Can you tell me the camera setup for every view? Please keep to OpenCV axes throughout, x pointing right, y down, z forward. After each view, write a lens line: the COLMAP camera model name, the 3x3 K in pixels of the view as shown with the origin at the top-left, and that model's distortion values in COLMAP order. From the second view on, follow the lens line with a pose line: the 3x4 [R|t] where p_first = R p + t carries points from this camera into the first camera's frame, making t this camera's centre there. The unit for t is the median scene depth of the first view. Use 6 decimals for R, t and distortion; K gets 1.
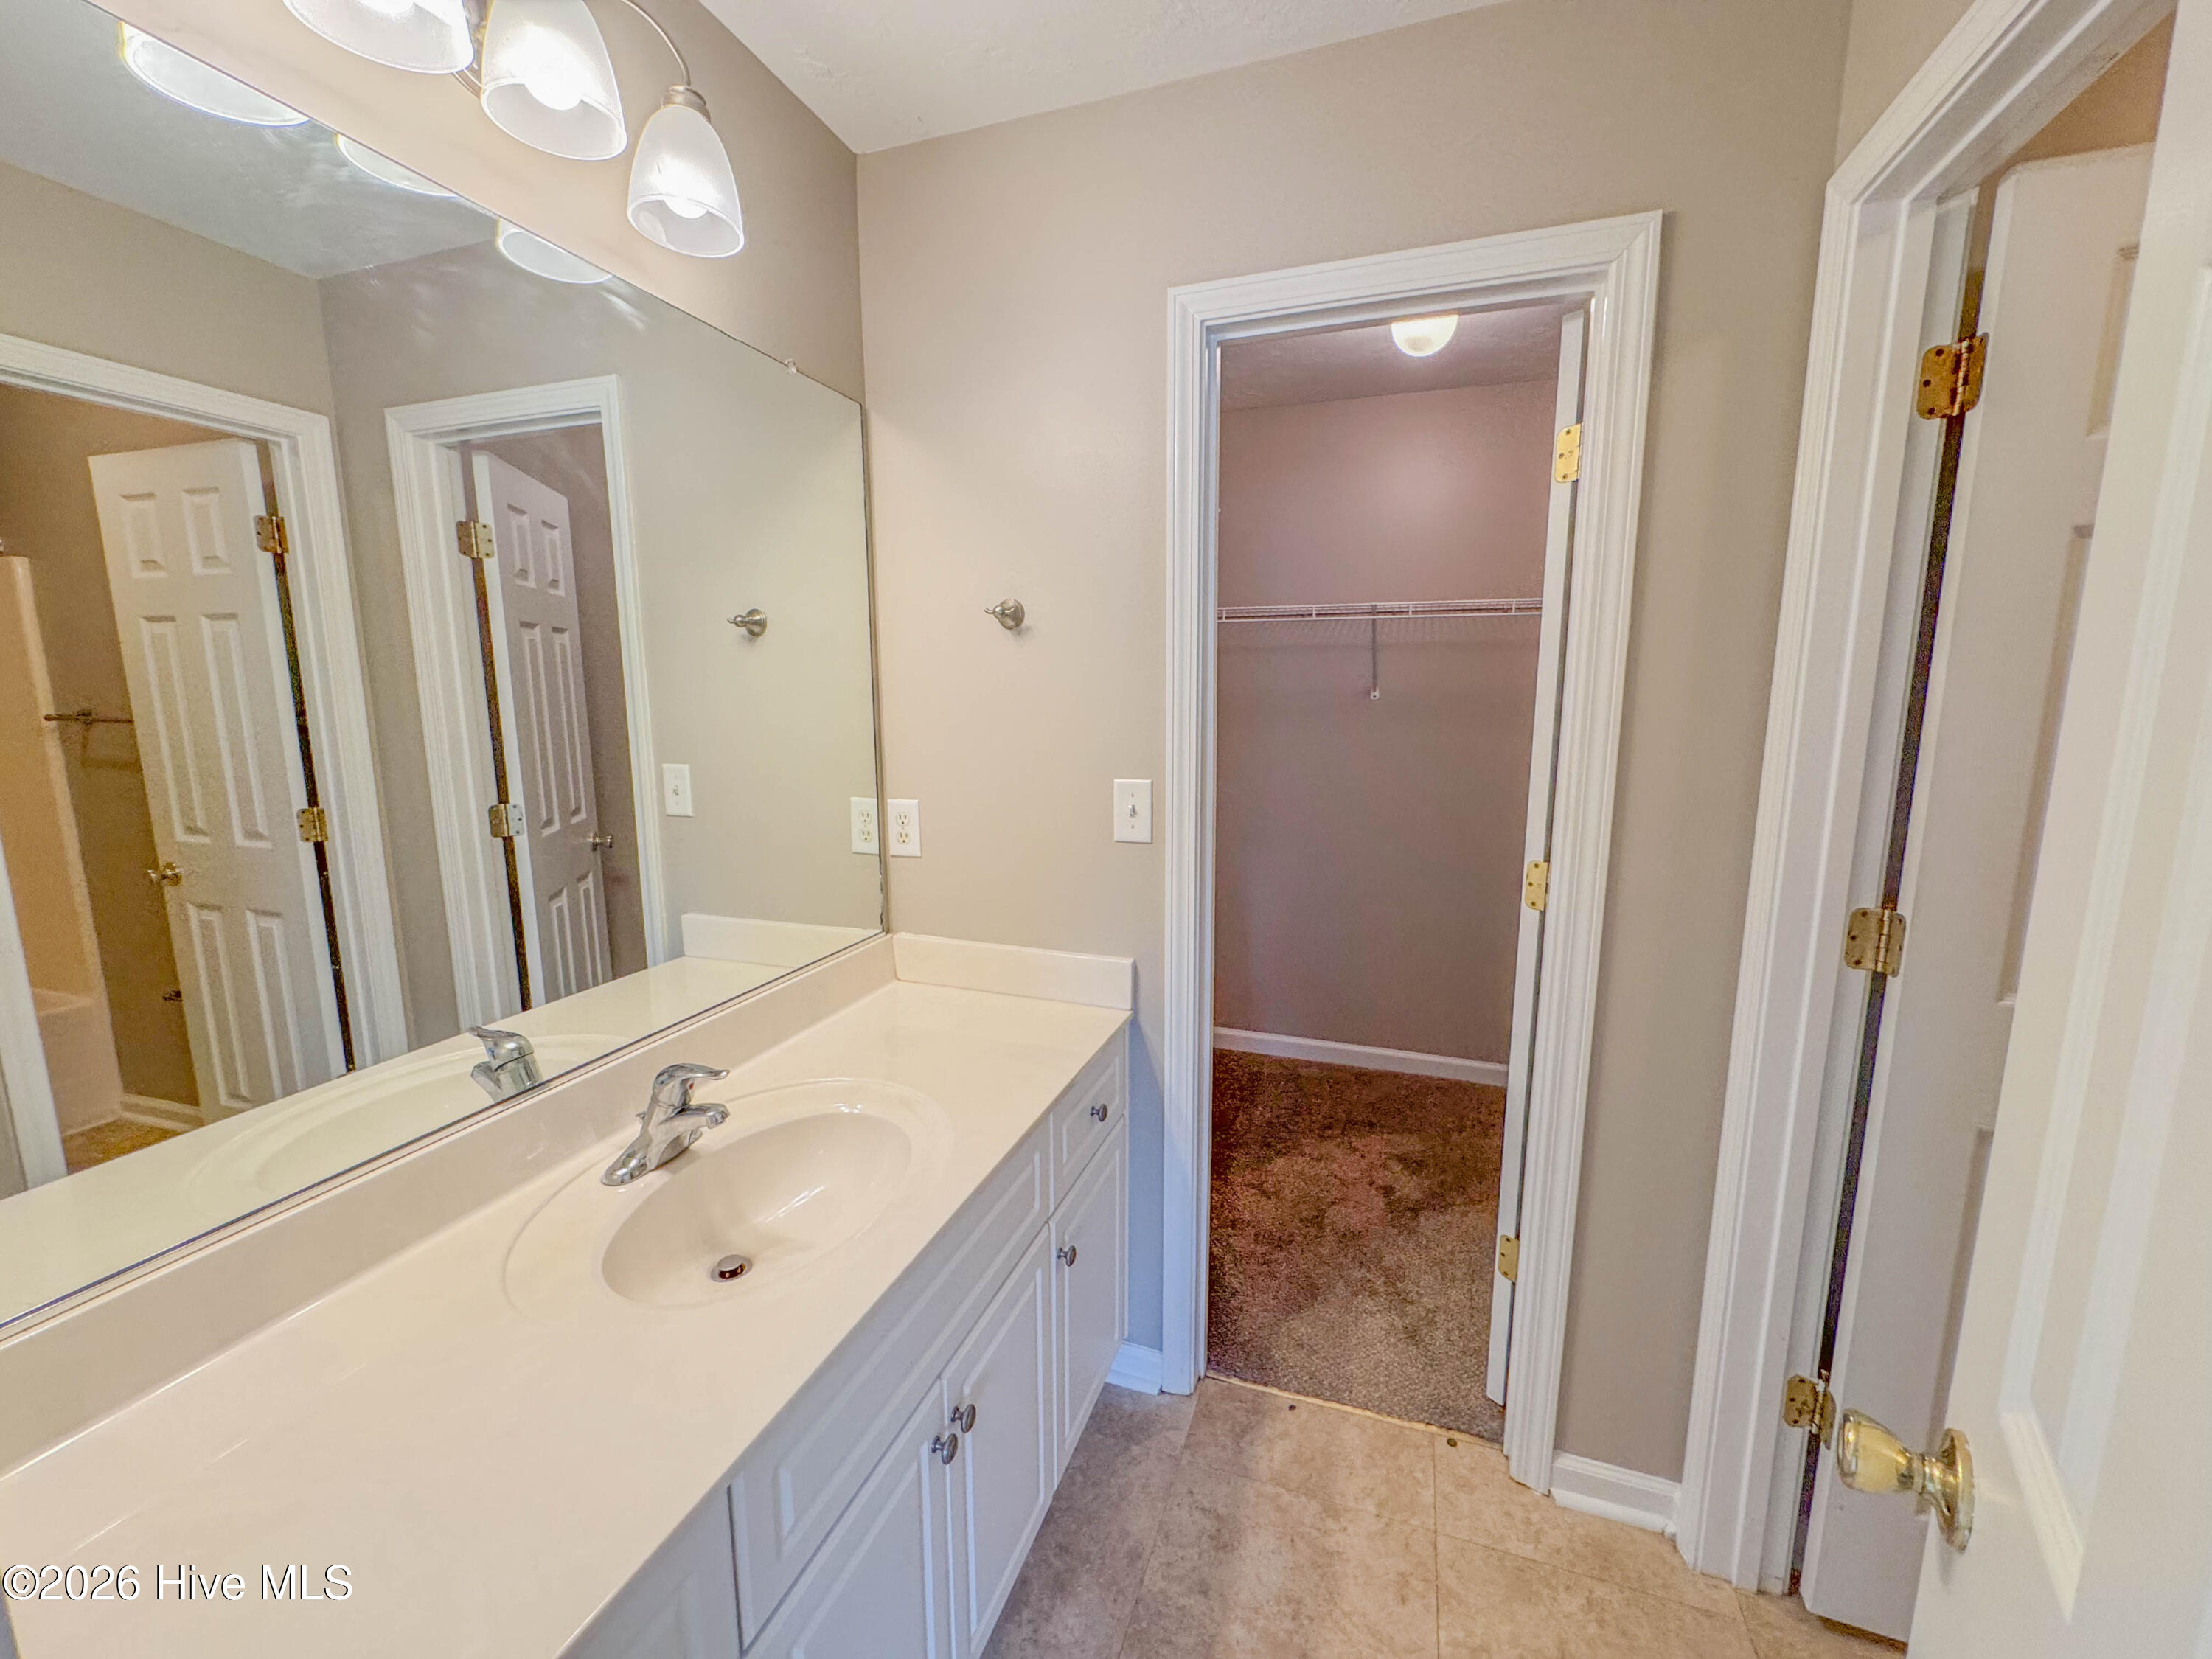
lens RADIAL K [[886.7, 0, 1102.4], [0, 886.7, 828.6], [0, 0, 1]] dist [-0.002168, 0.000459]
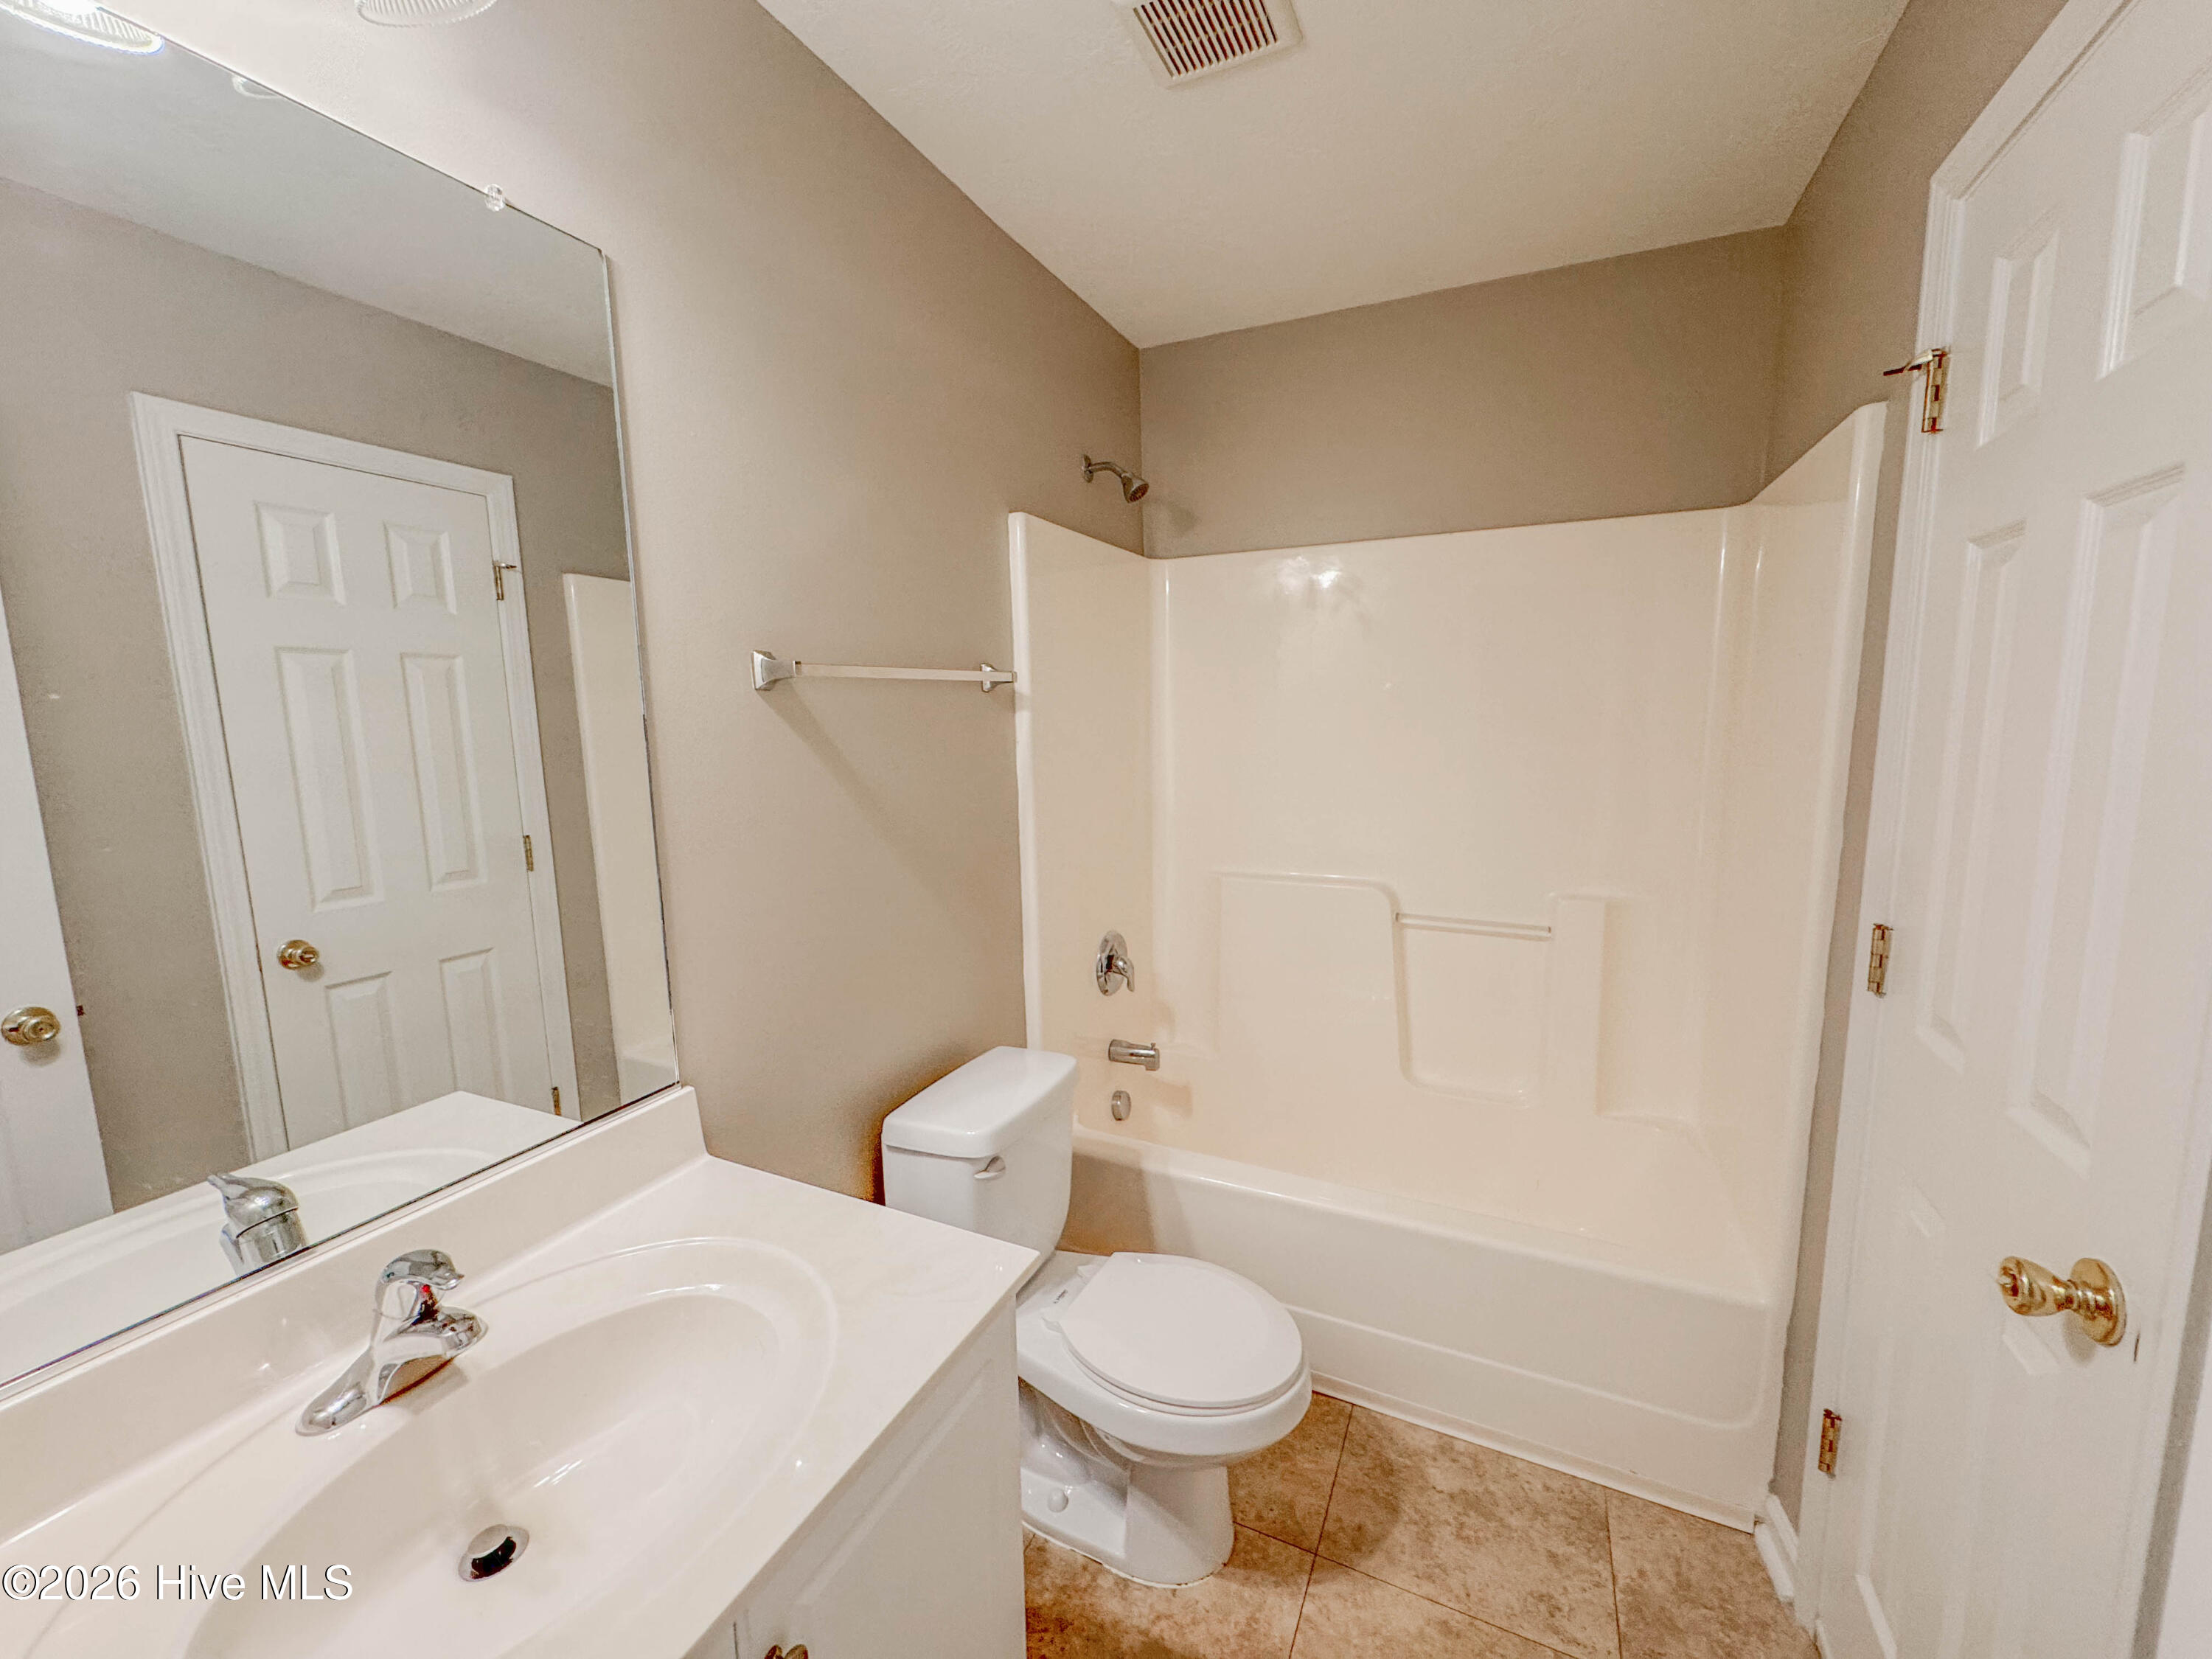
lens RADIAL K [[886.7, 0, 1102.4], [0, 886.7, 828.6], [0, 0, 1]] dist [-0.002168, 0.000459]
pose [[0.992901, -0.002814, -0.118907, 0.144867], [0.000789, 0.999854, -0.017073, -0.062743], [0.118938, 0.016858, 0.992759, 0.342213]]
